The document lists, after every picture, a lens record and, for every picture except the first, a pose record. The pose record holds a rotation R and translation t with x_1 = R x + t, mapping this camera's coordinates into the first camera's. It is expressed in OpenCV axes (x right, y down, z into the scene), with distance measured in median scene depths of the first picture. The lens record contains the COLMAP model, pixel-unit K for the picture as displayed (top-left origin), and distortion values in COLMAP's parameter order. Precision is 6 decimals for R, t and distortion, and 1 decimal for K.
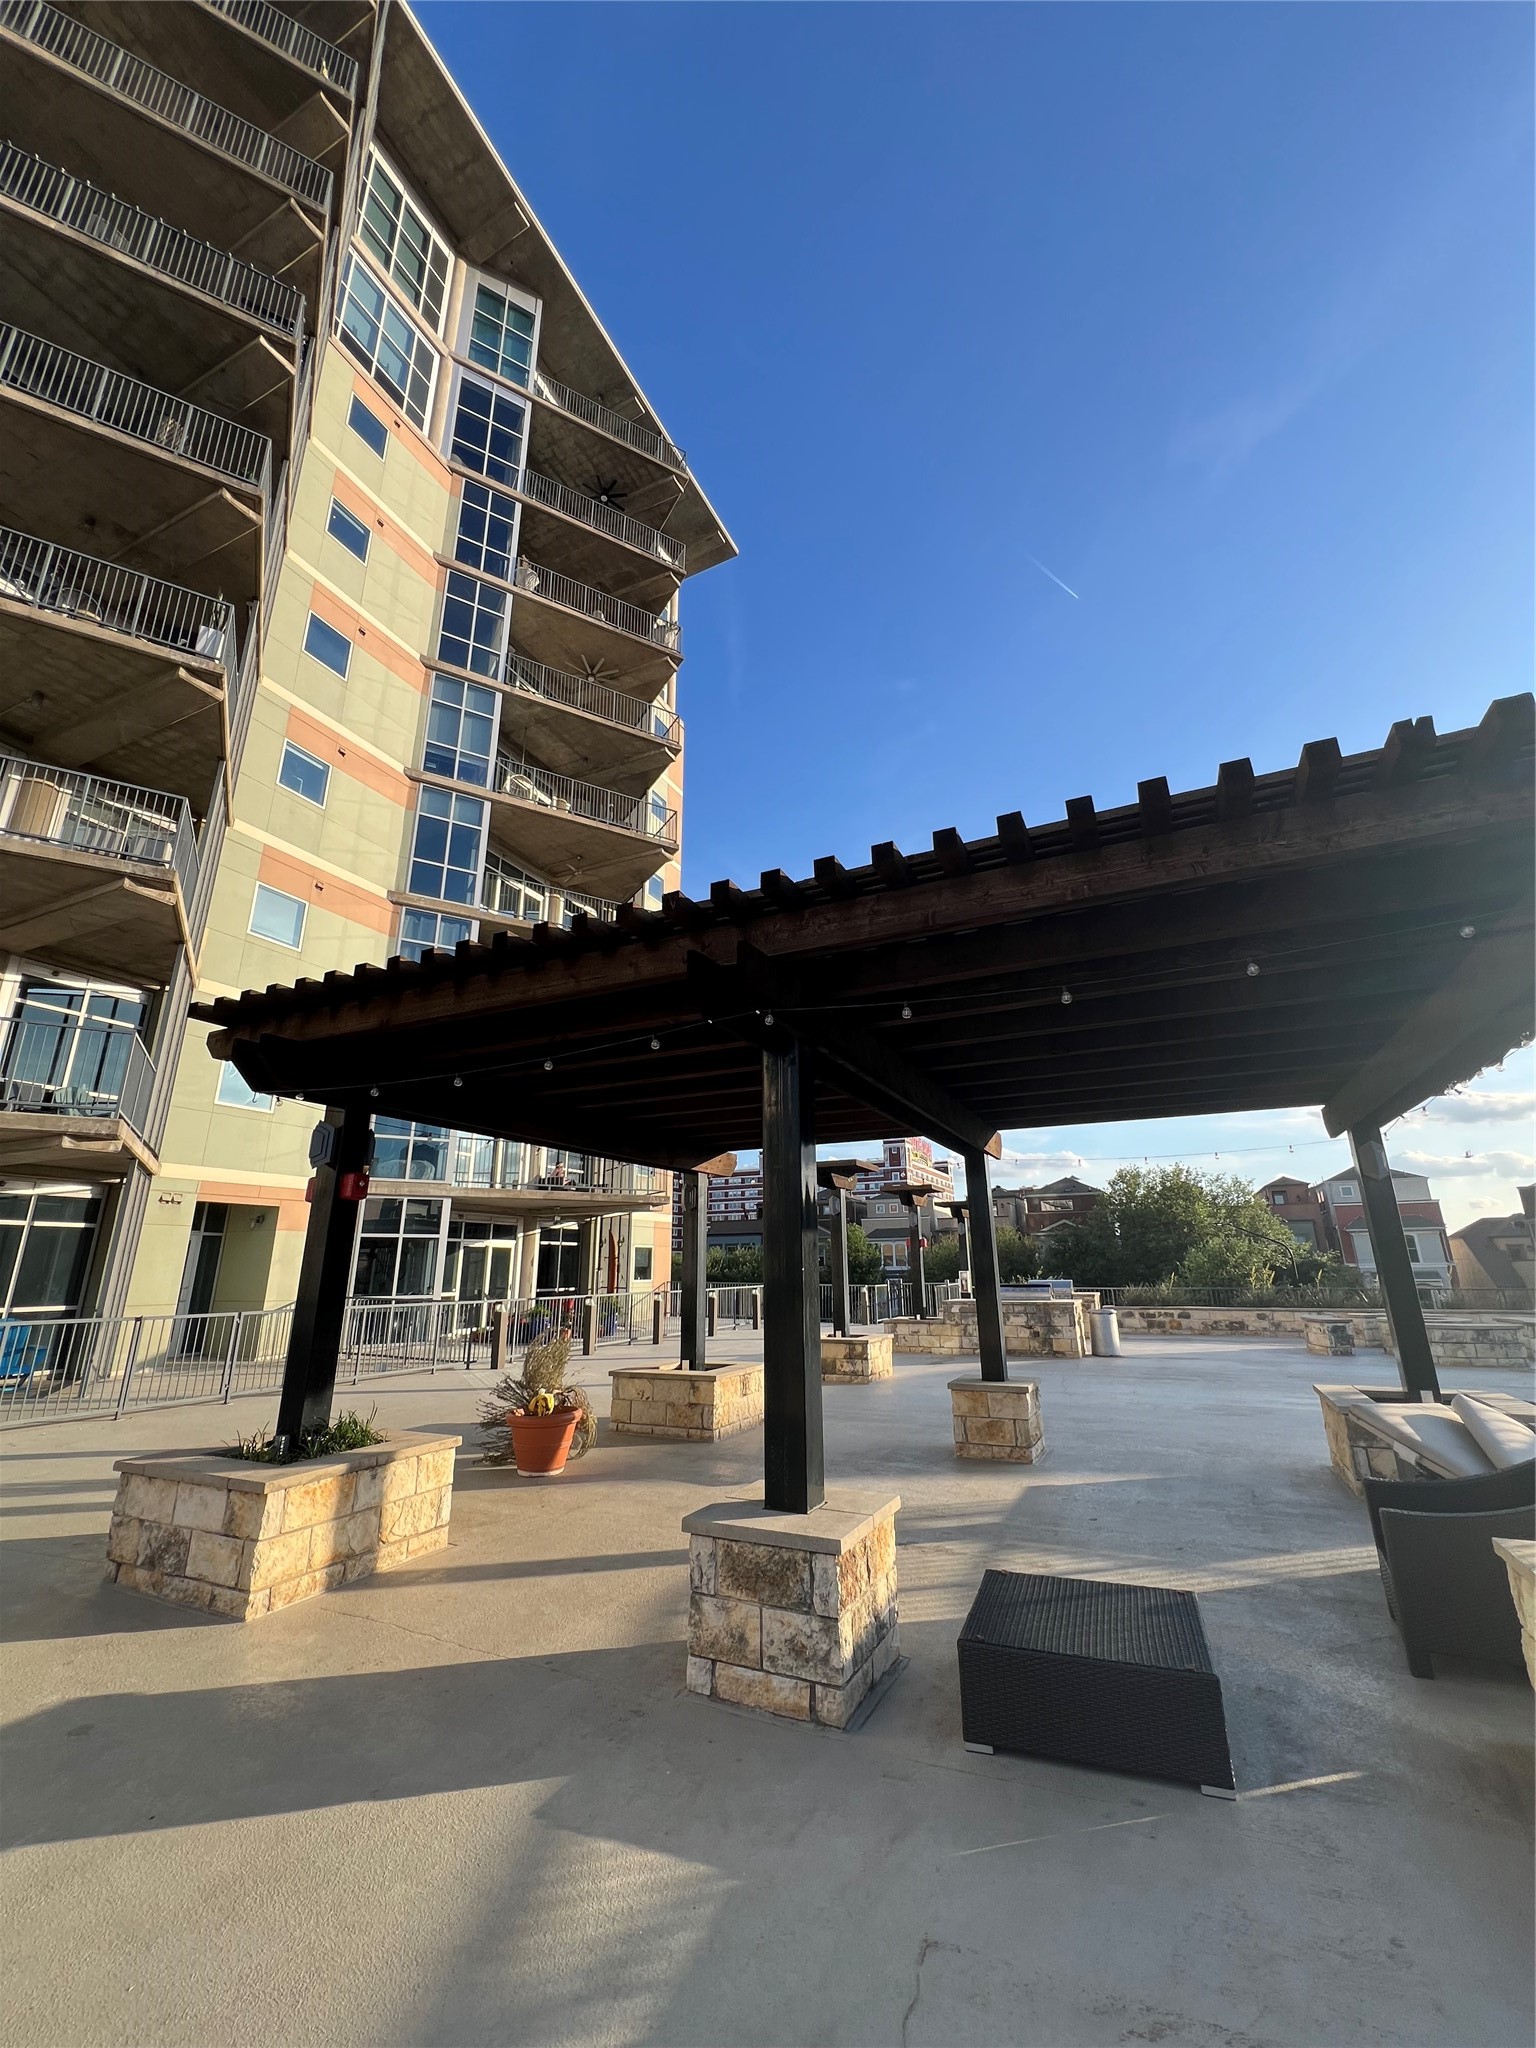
lens RADIAL K [[822.7, 0, 767.1], [0, 822.7, 1014.8], [0, 0, 1]] dist [-0.001954, 0.000273]
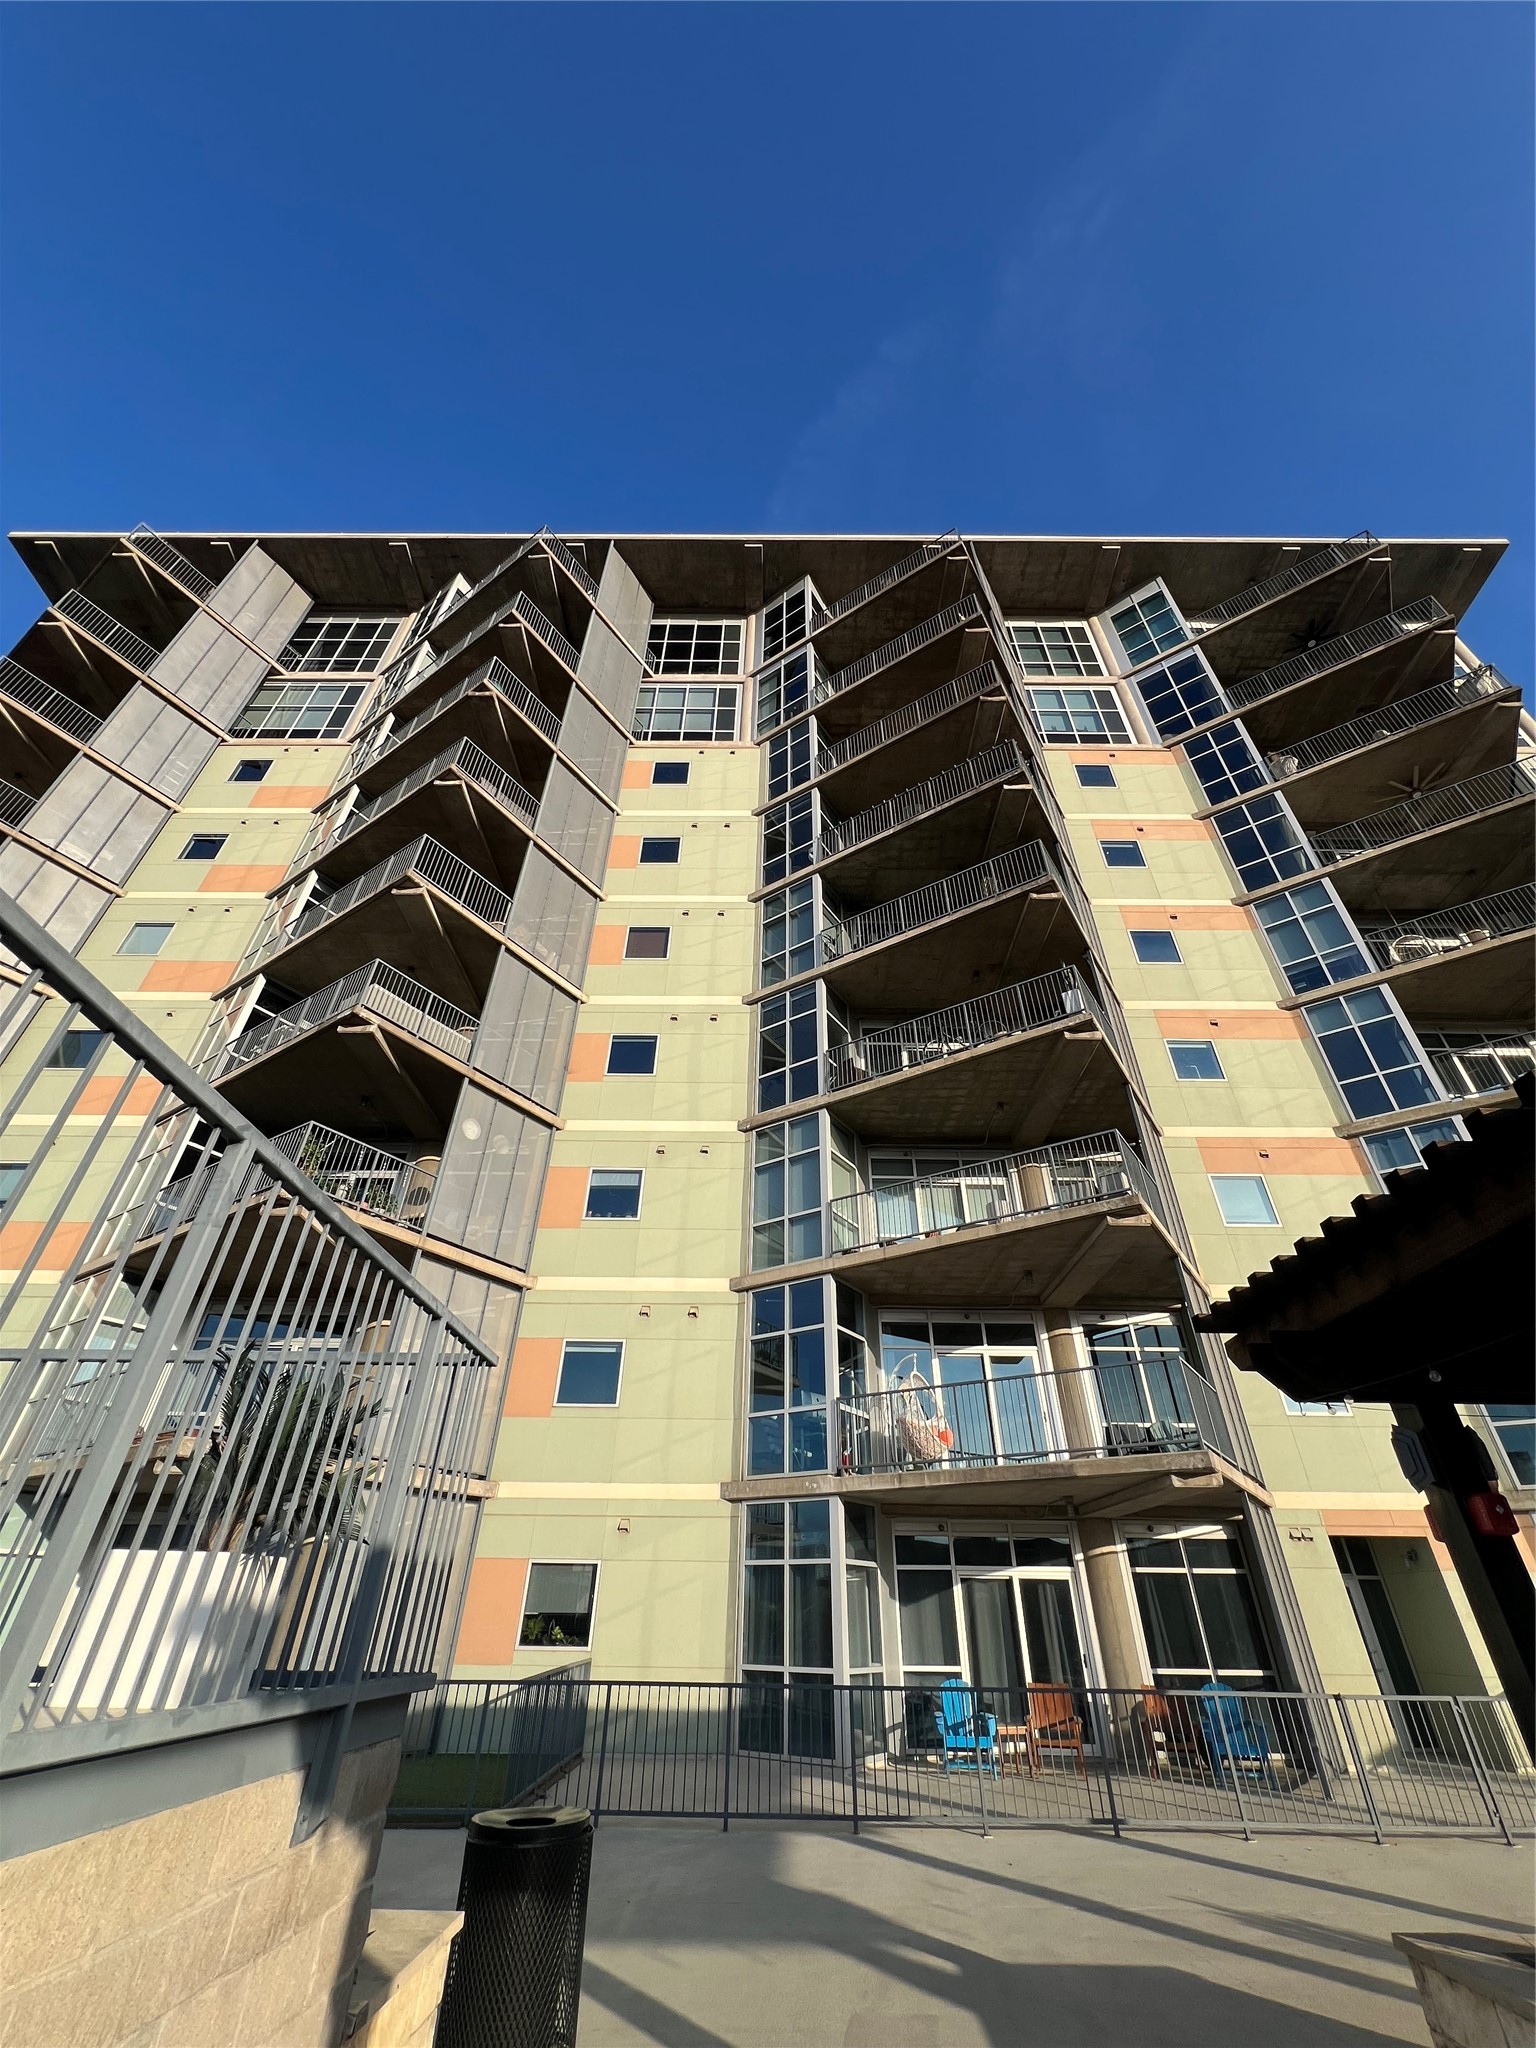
lens RADIAL K [[822.7, 0, 767.1], [0, 822.7, 1014.8], [0, 0, 1]] dist [-0.001954, 0.000273]
pose [[0.428796, -0.525488, -0.734845, -0.000658], [0.253592, 0.850729, -0.460381, 0.000409], [0.867079, 0.011058, 0.498049, 0.013767]]
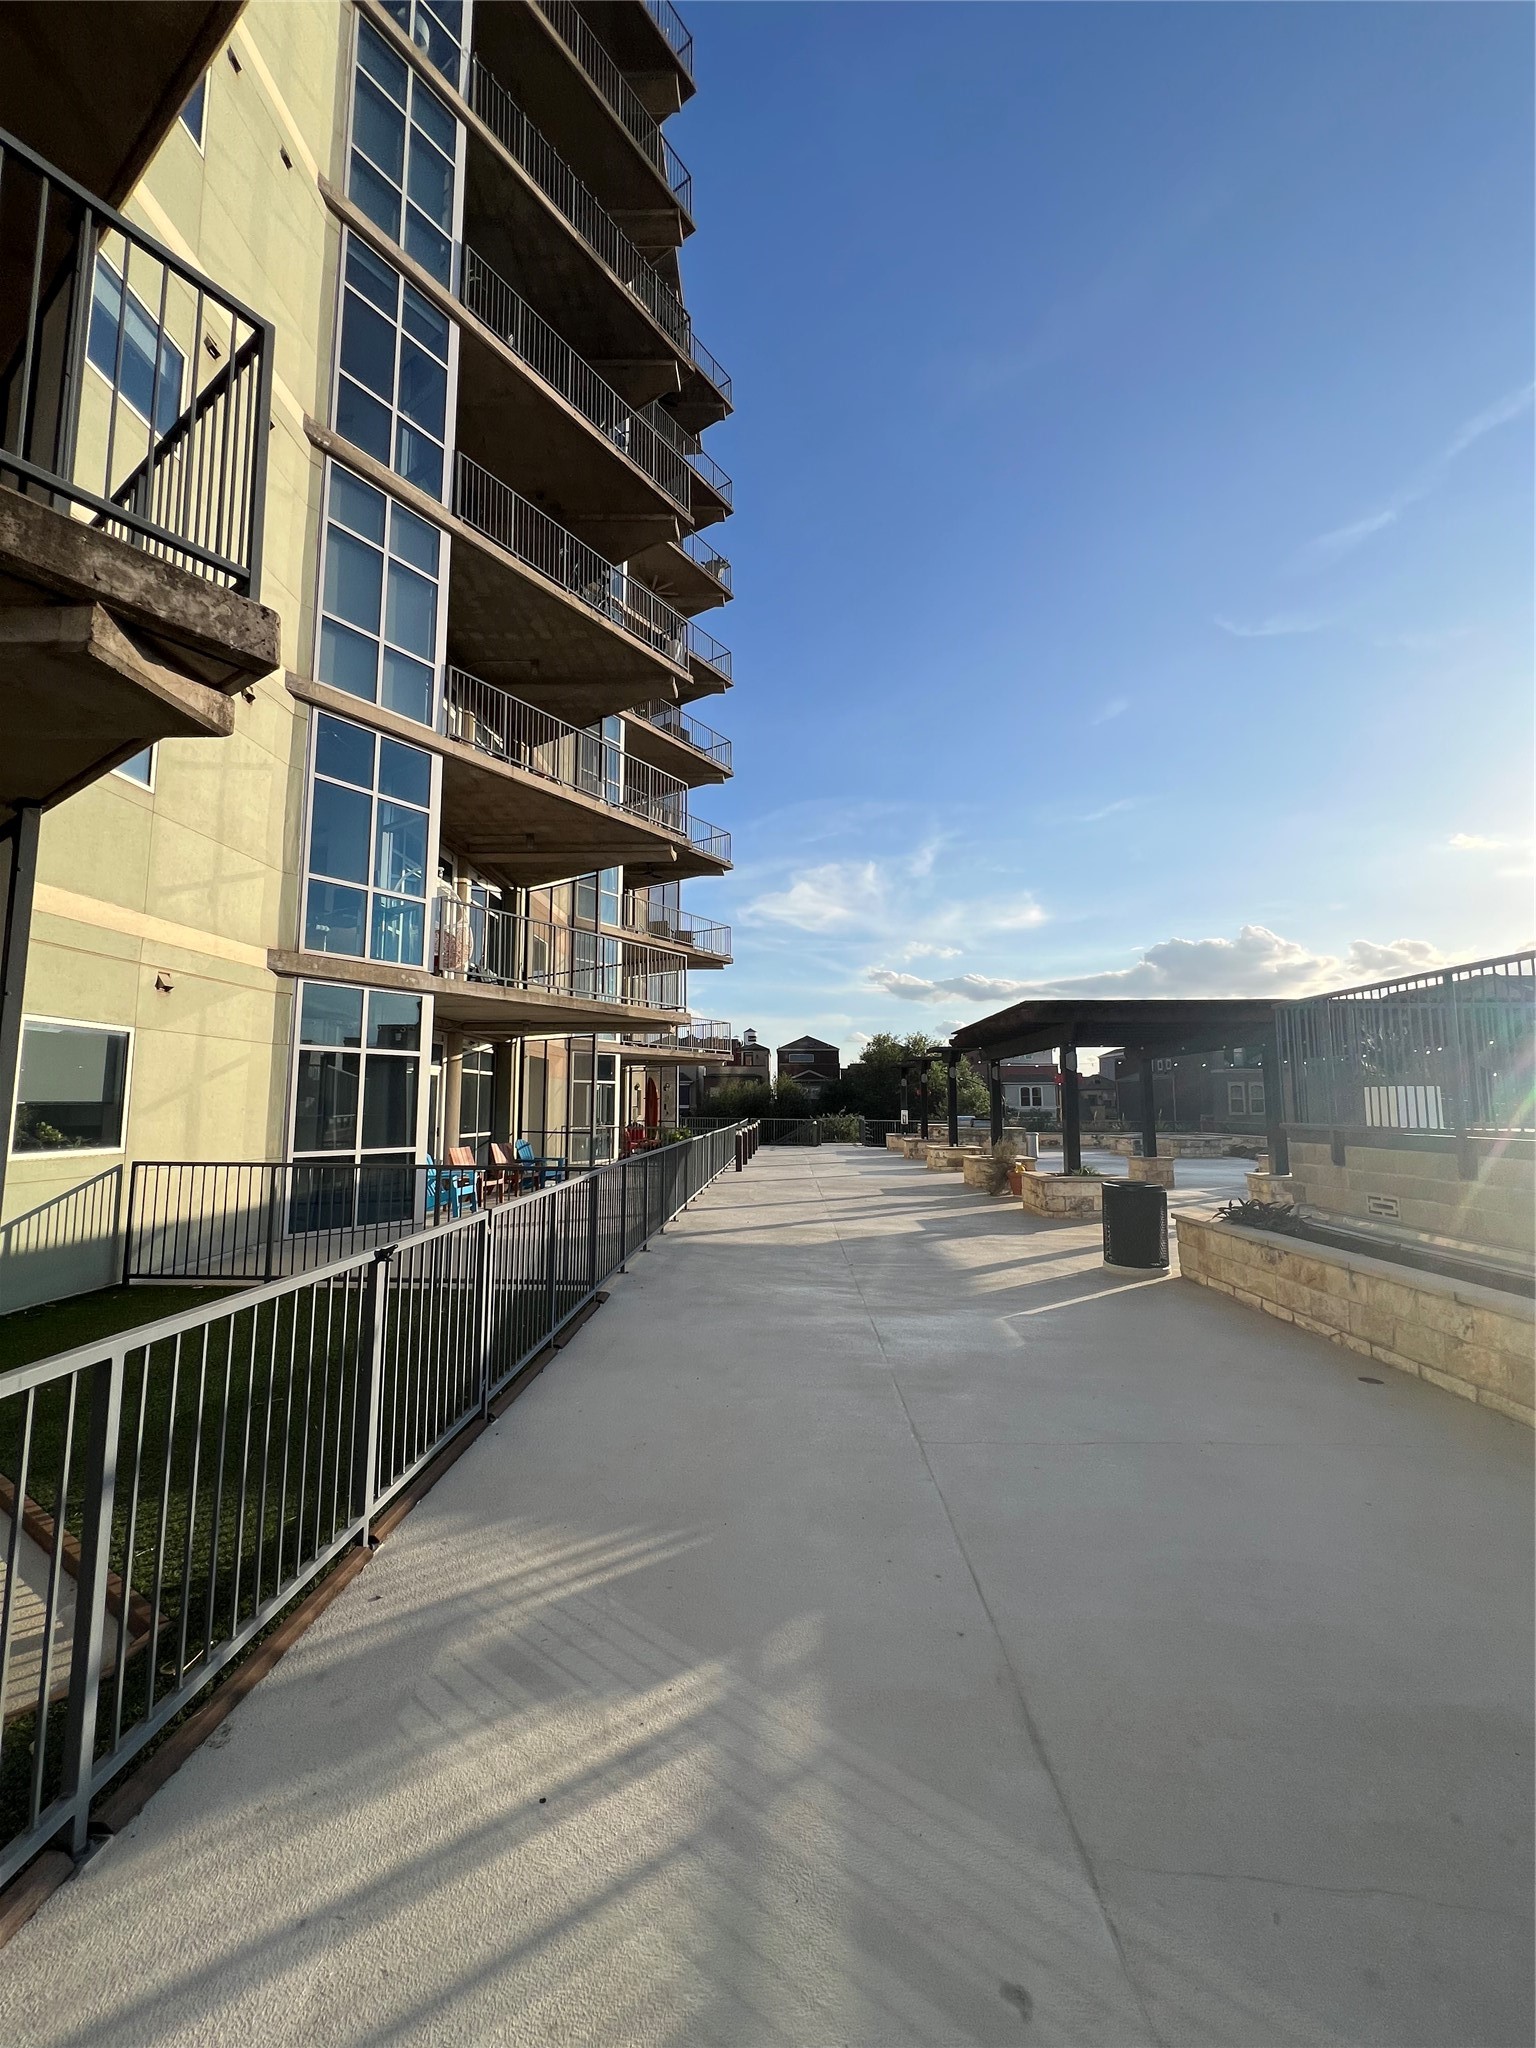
lens RADIAL K [[811.2, 0, 768.0], [0, 811.2, 1024.0], [0, 0, 1]] dist [-0.000410, 0.000060]
pose [[0.915999, 0.047348, 0.398377, -0.433787], [-0.124440, 0.977566, 0.169941, -0.044517], [-0.381393, -0.205240, 0.901341, -0.142446]]
